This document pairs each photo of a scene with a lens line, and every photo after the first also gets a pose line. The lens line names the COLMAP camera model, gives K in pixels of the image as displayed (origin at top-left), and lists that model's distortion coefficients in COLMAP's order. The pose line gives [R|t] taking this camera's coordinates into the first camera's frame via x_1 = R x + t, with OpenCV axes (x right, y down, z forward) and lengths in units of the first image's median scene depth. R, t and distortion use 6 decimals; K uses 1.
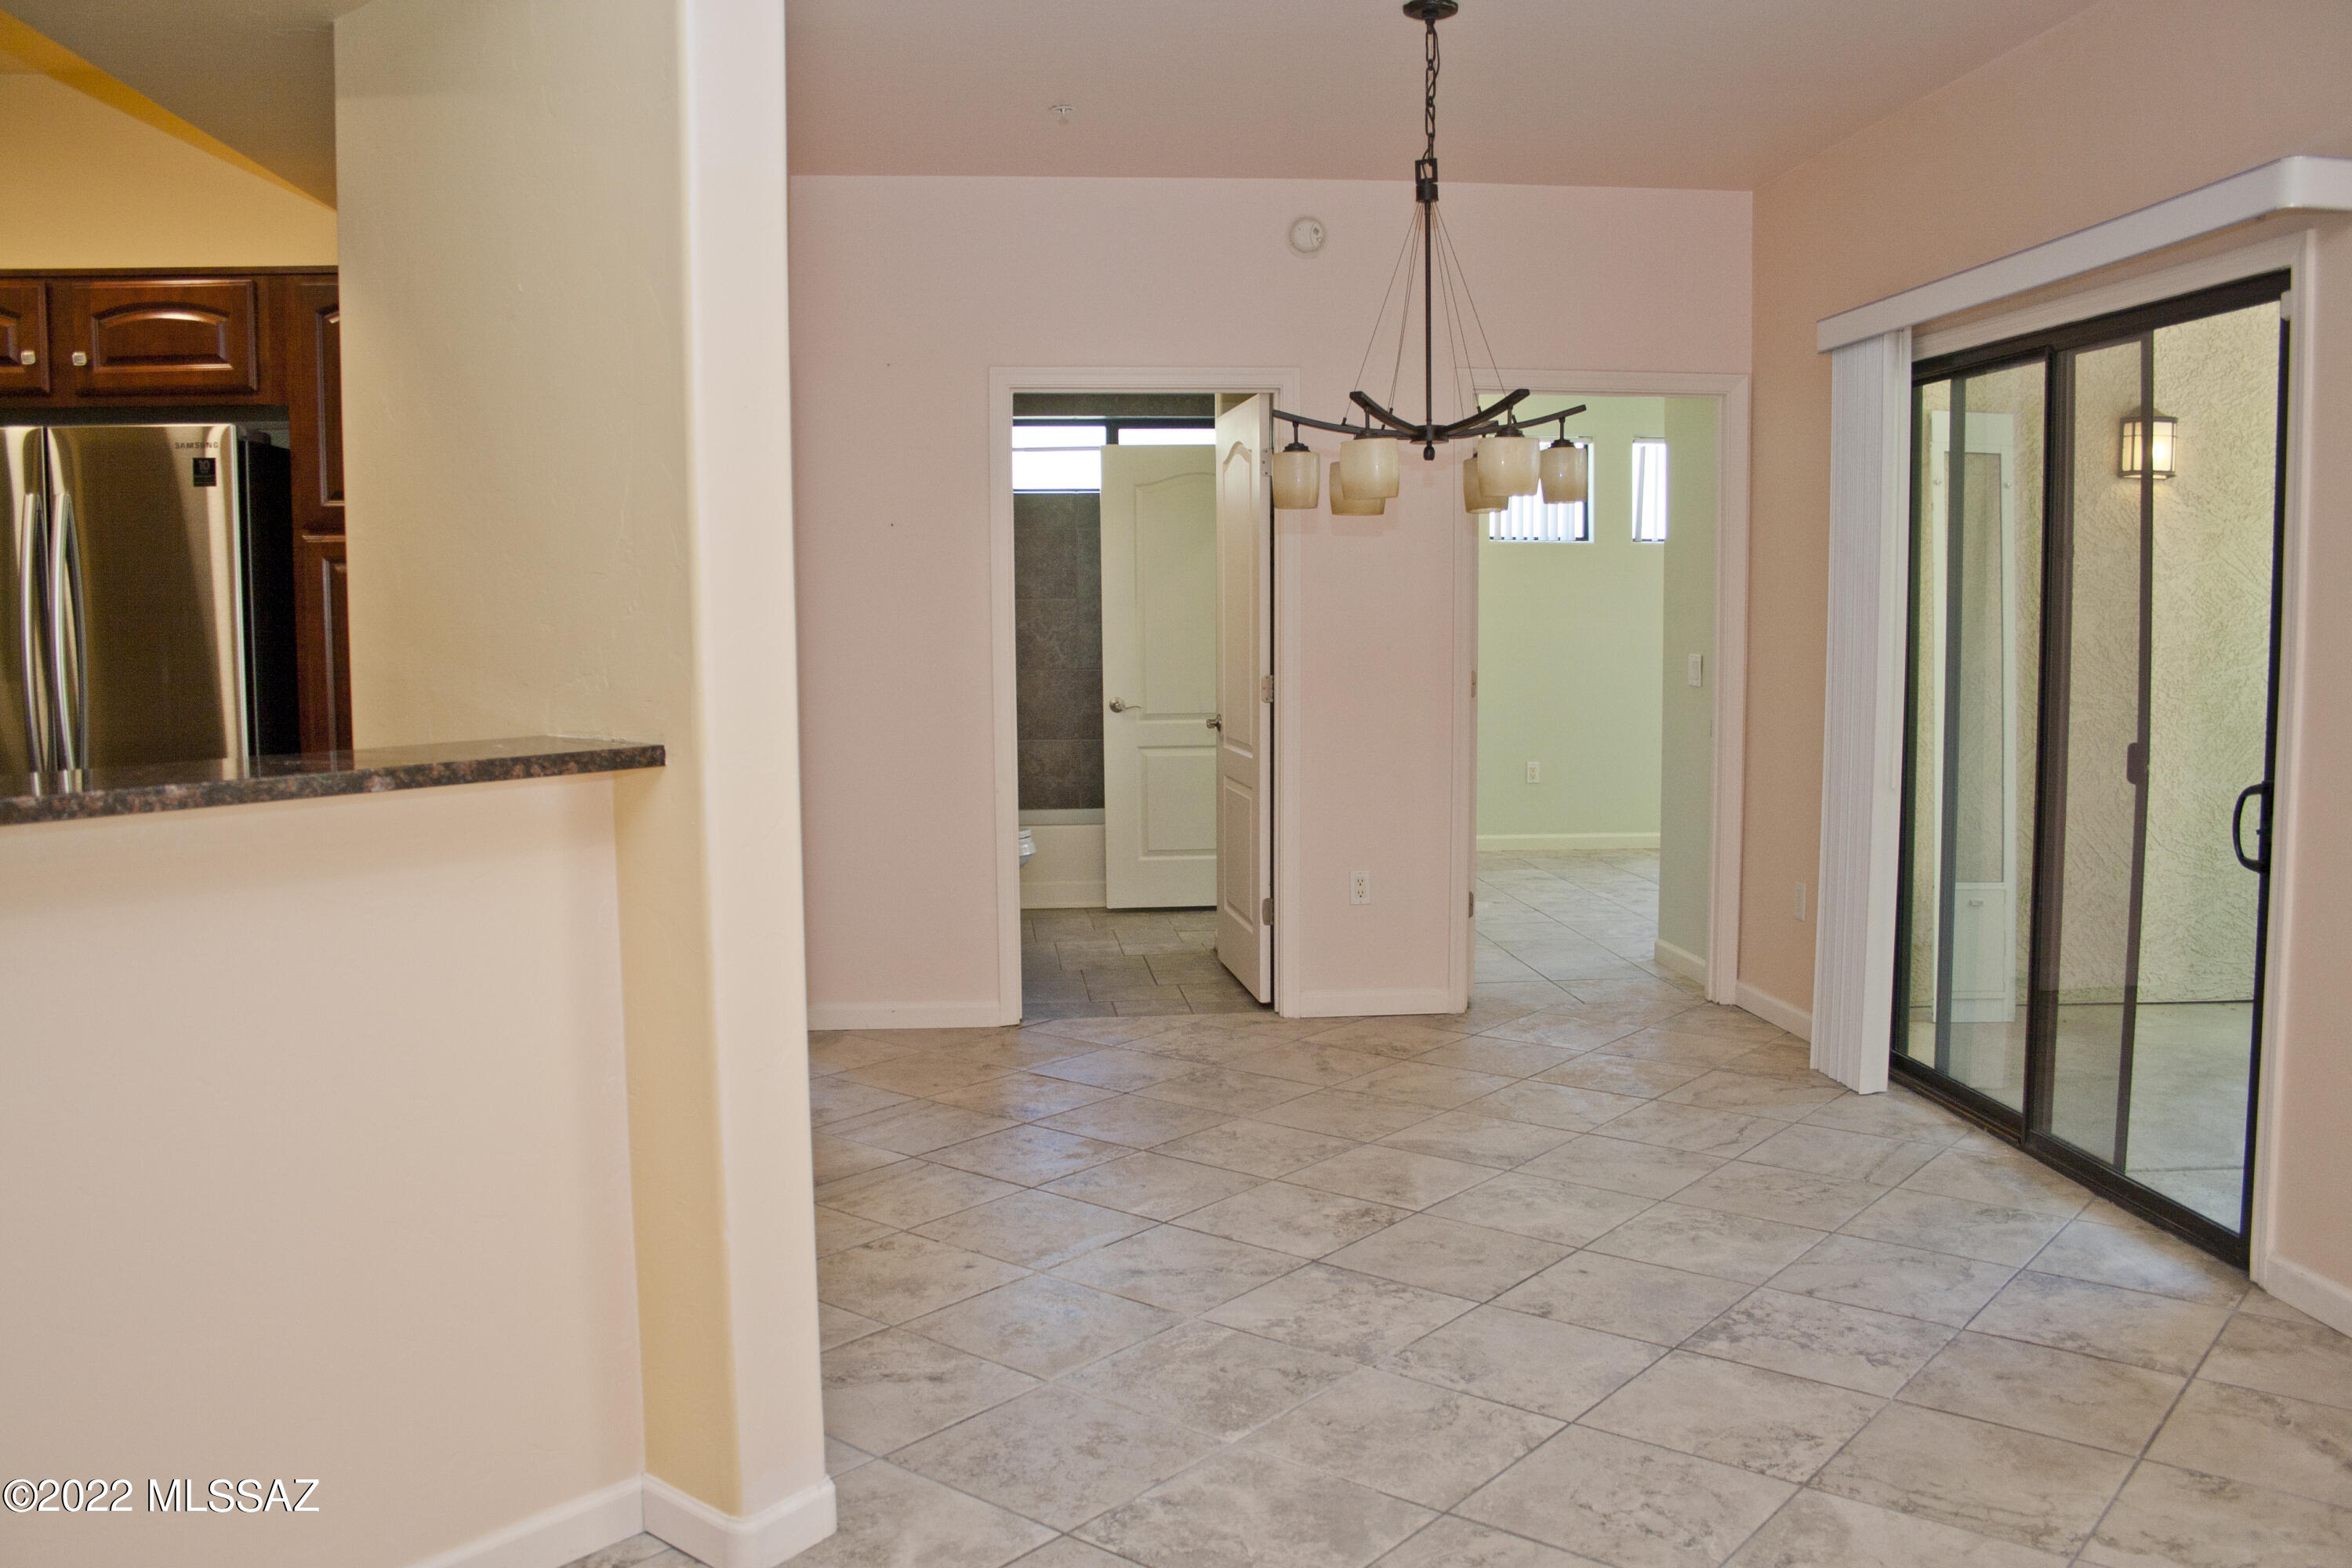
lens RADIAL K [[1931.0, 0, 1176.0], [0, 1931.0, 784.0], [0, 0, 1]] dist [-0.152655, 0.117712]
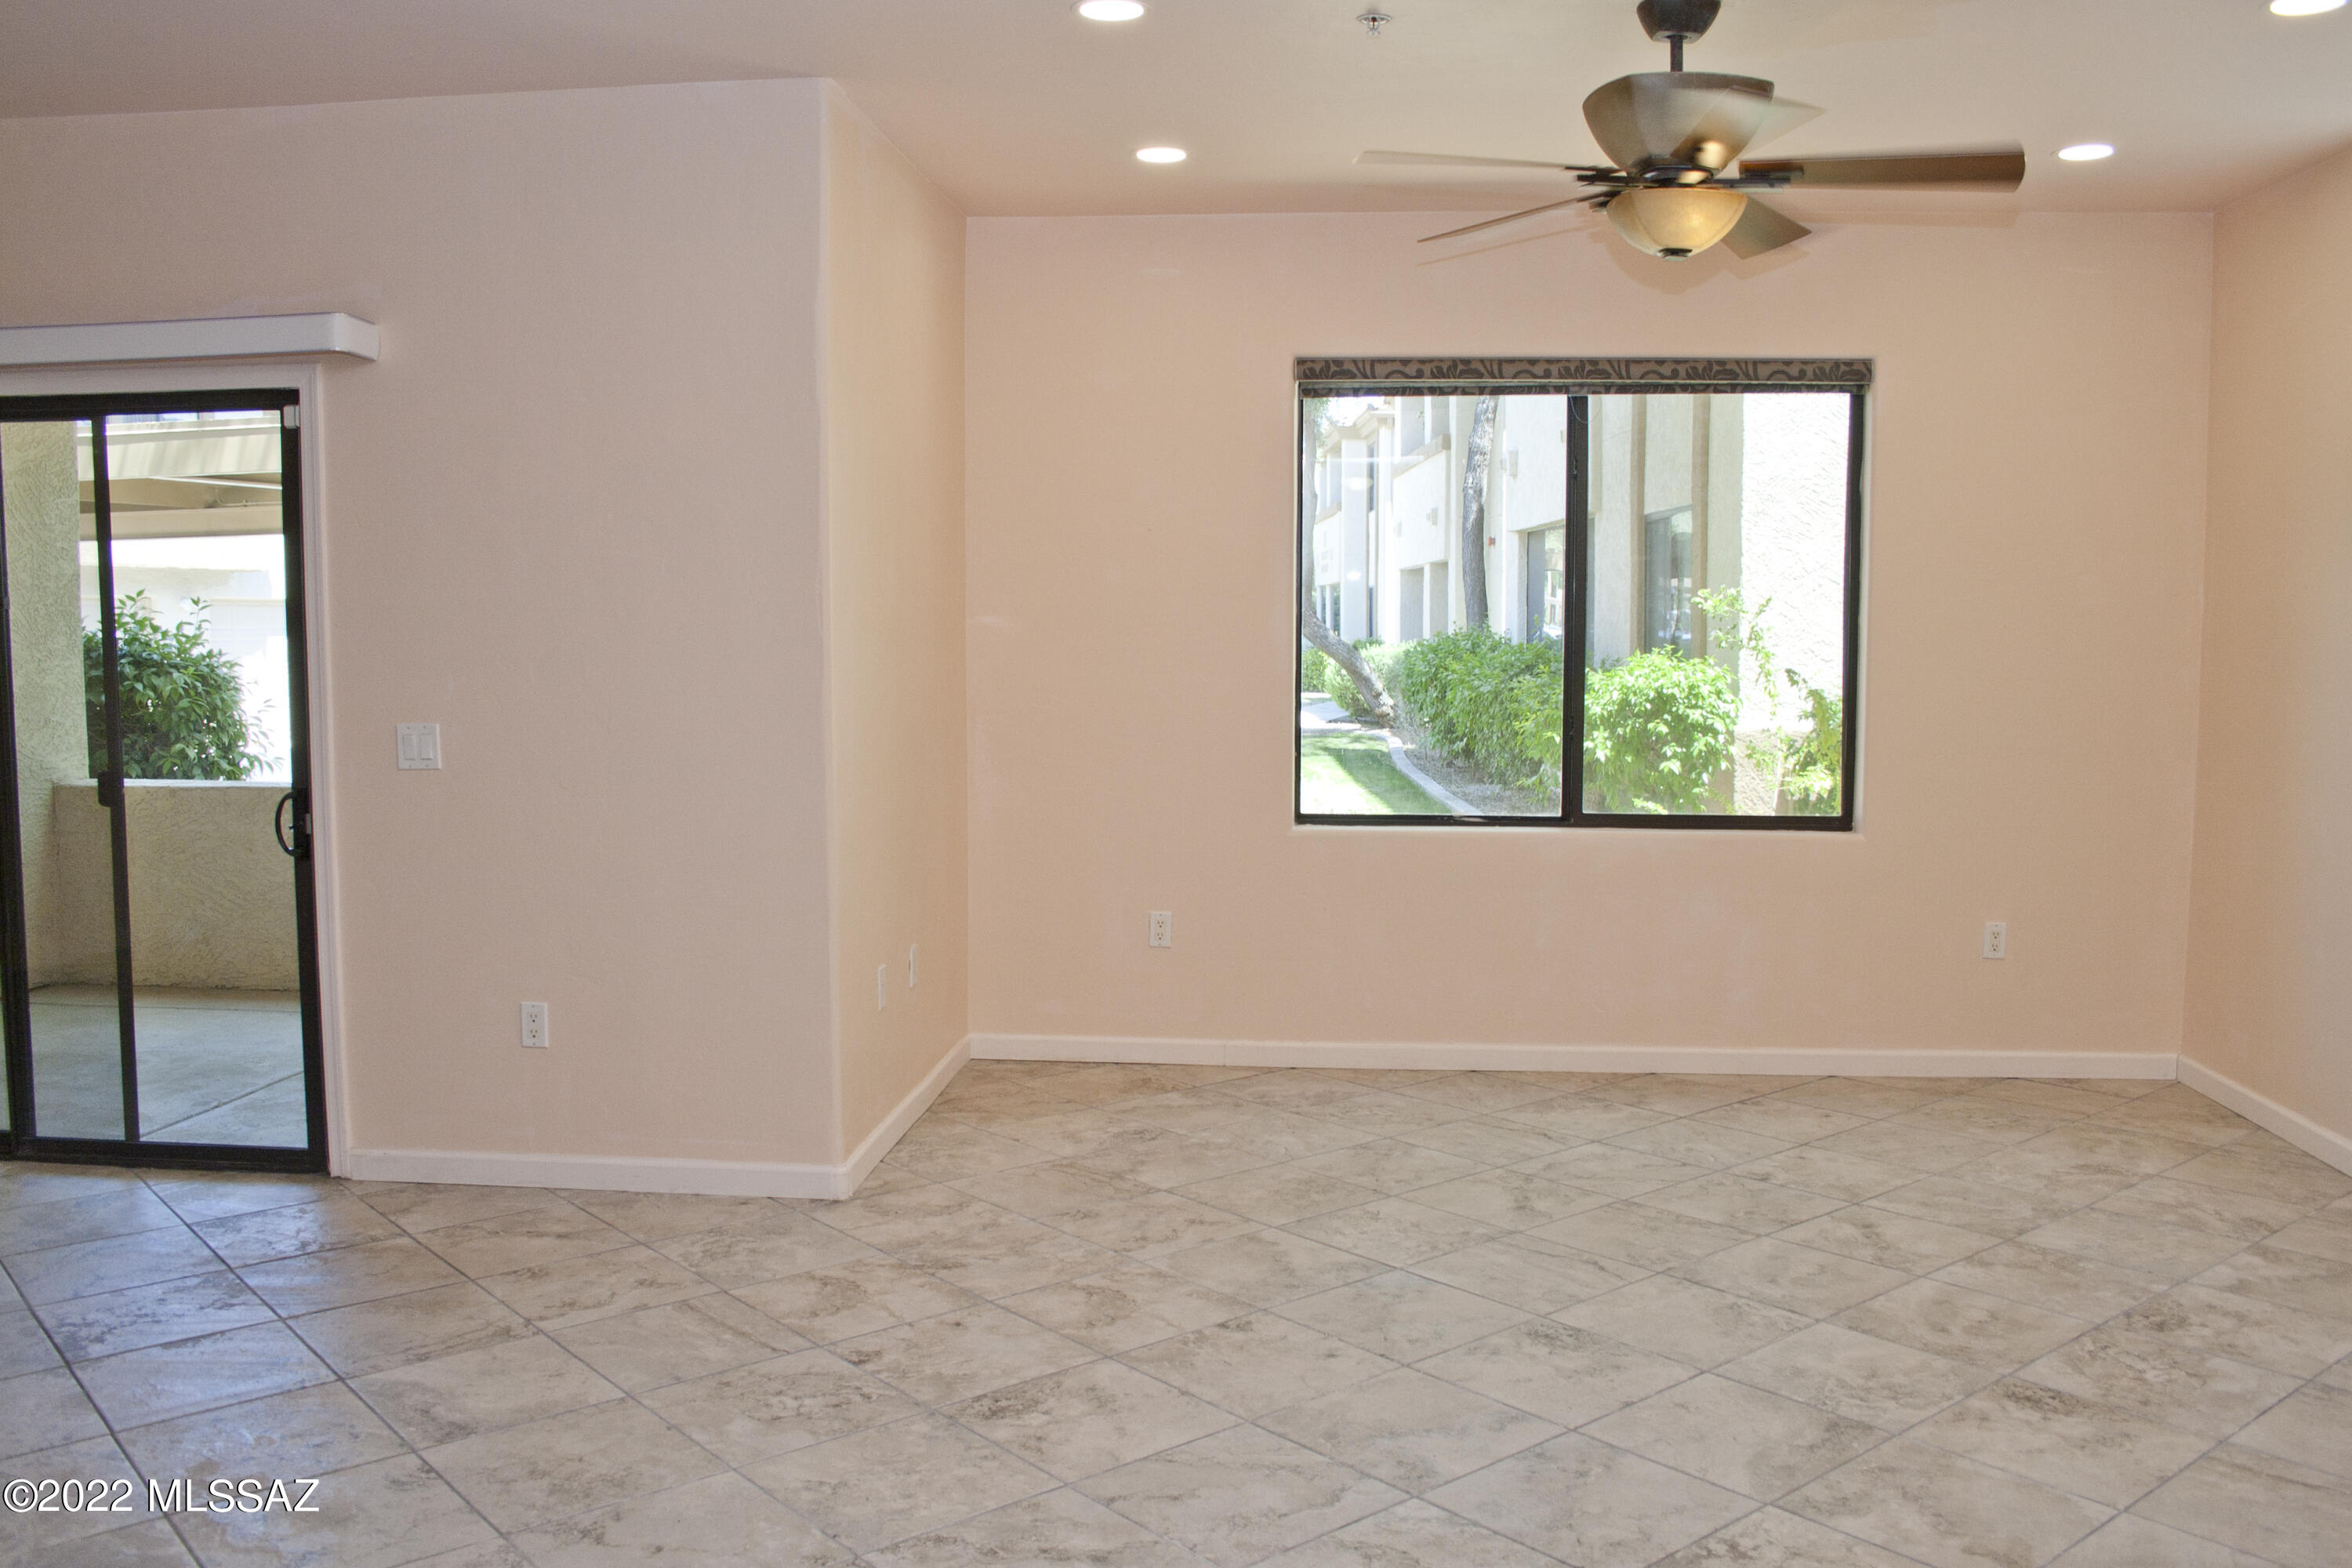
lens RADIAL K [[1971.5, 0, 1176.0], [0, 1971.5, 784.0], [0, 0, 1]] dist [-0.181939, 0.151874]
pose [[0.181925, -0.079670, 0.980080, -0.593056], [0.096495, 0.993348, 0.062837, -0.028034], [-0.978566, 0.083141, 0.188402, 0.163849]]
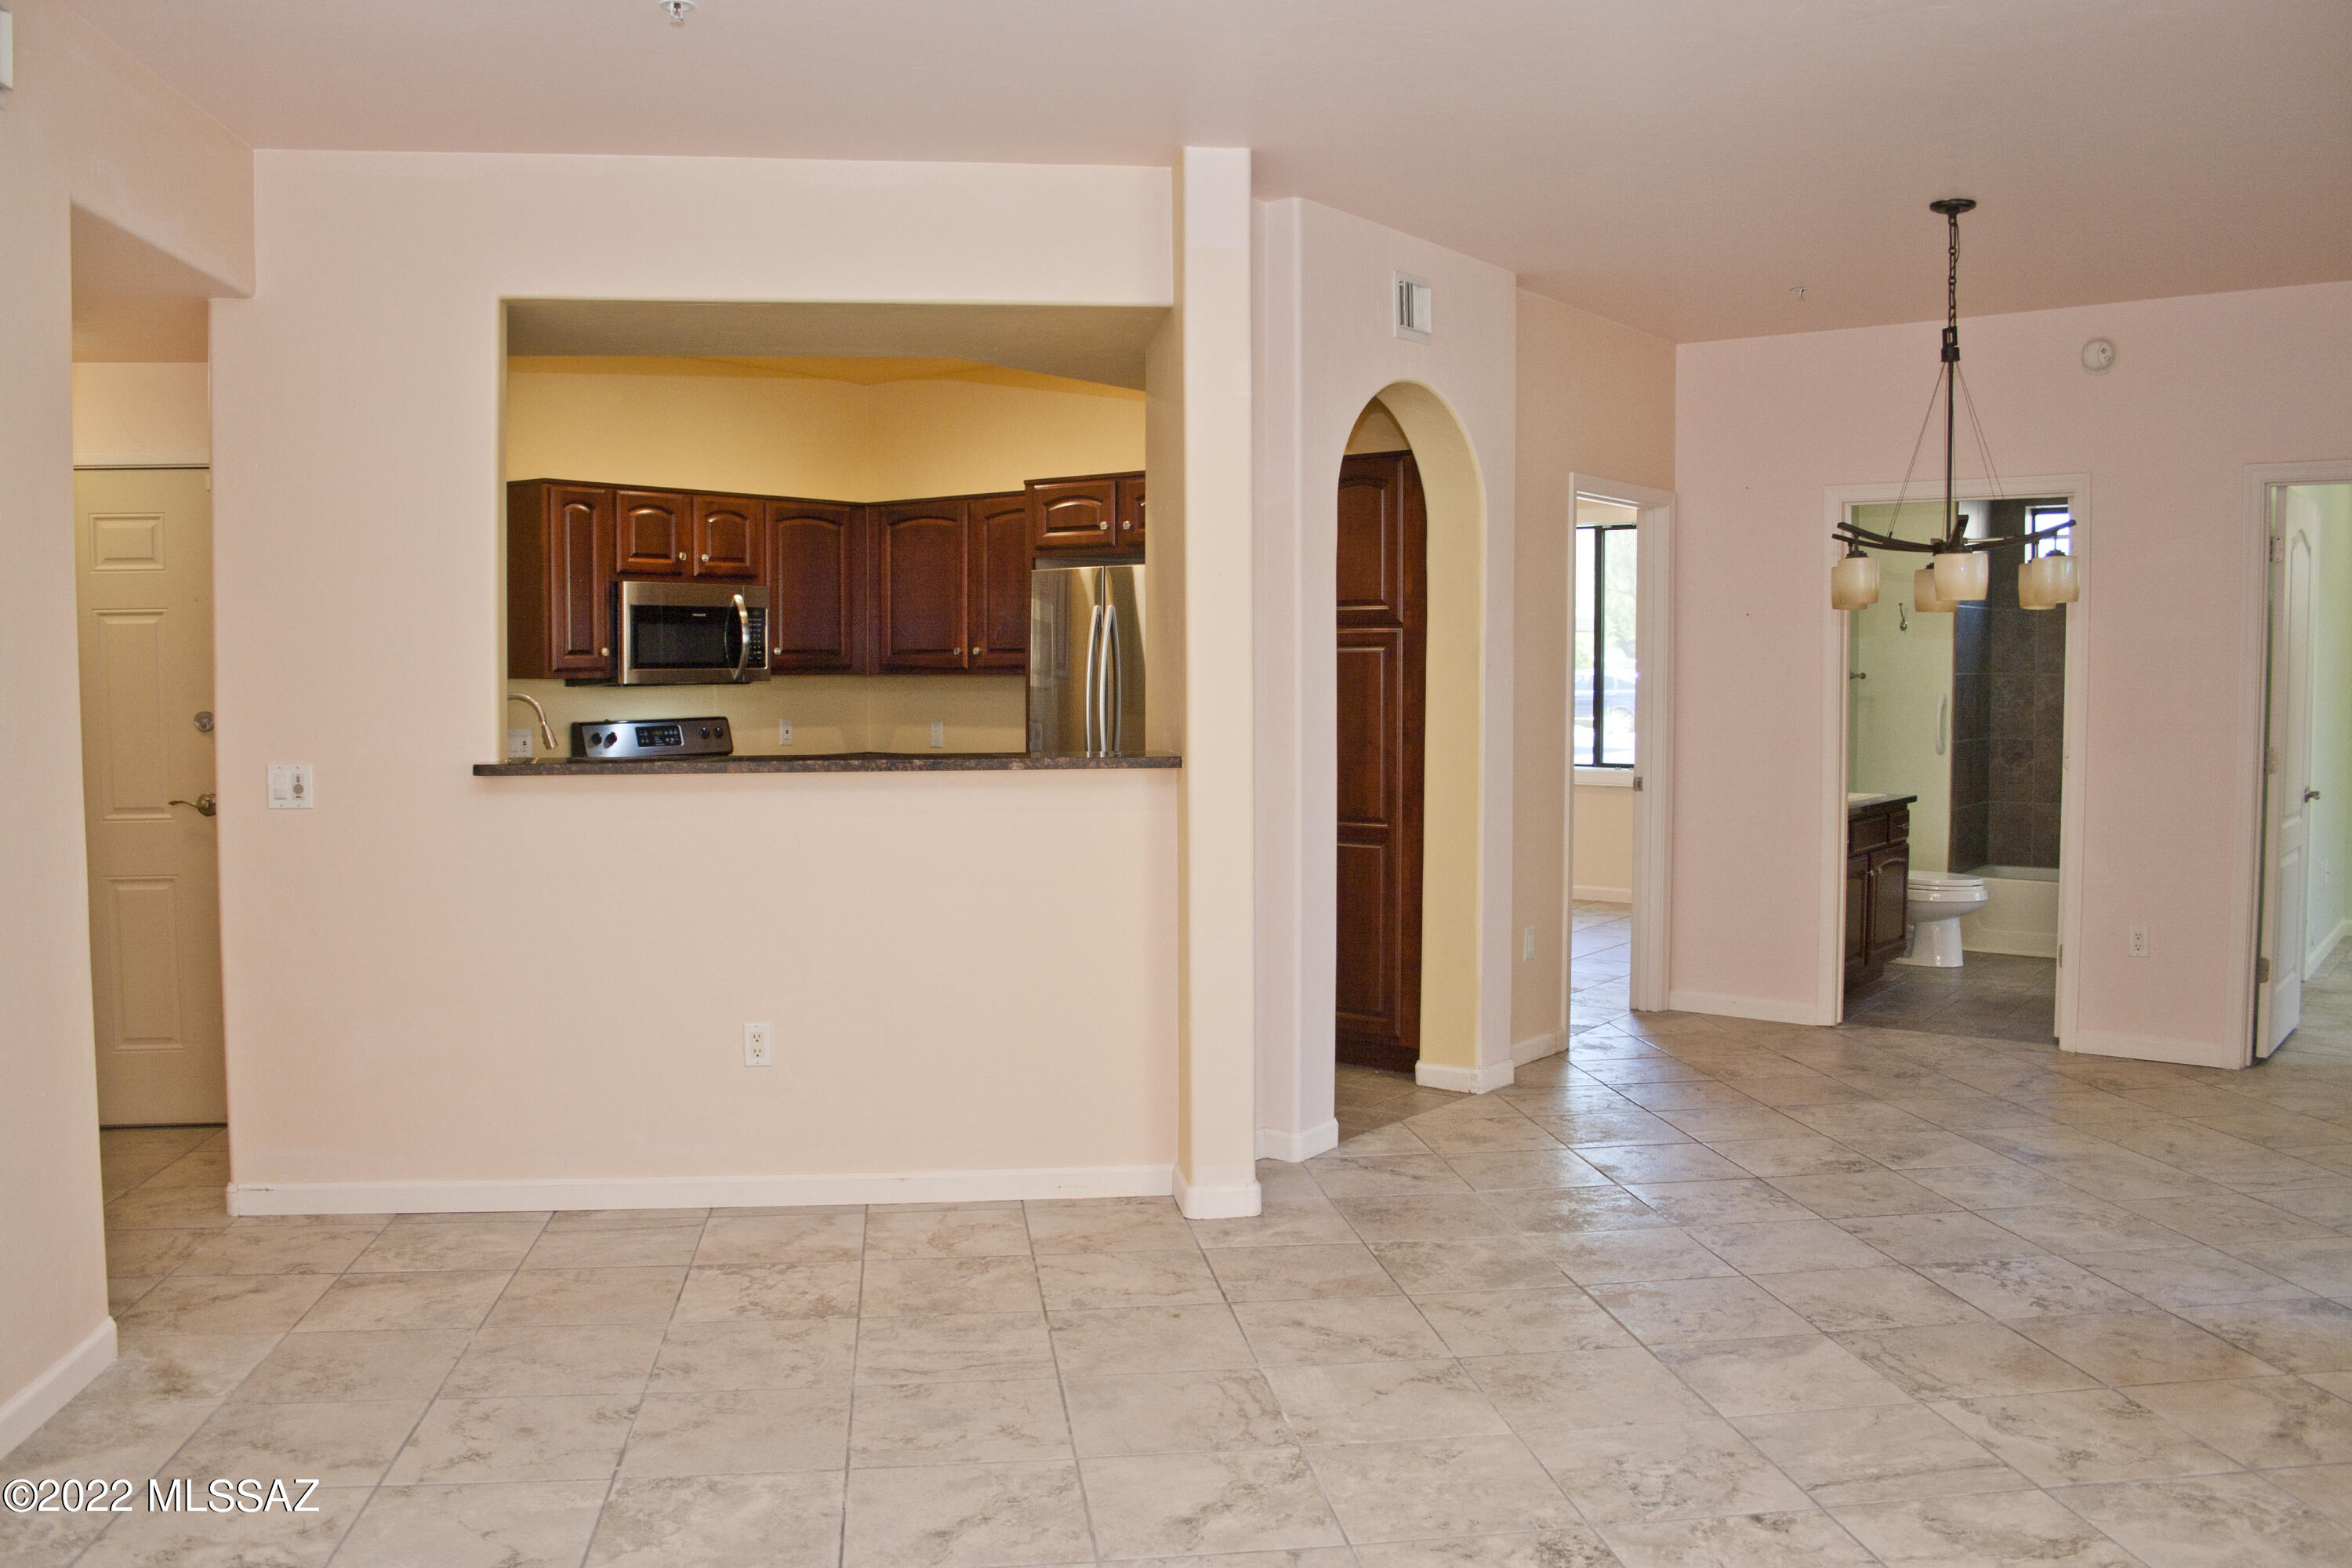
lens RADIAL K [[1940.7, 0, 1176.0], [0, 1940.7, 784.0], [0, 0, 1]] dist [-0.152610, 0.130017]
pose [[0.730094, 0.046519, -0.681761, 0.727893], [-0.068516, 0.997636, -0.005301, 0.013105], [0.679903, 0.050582, 0.731555, -0.277133]]
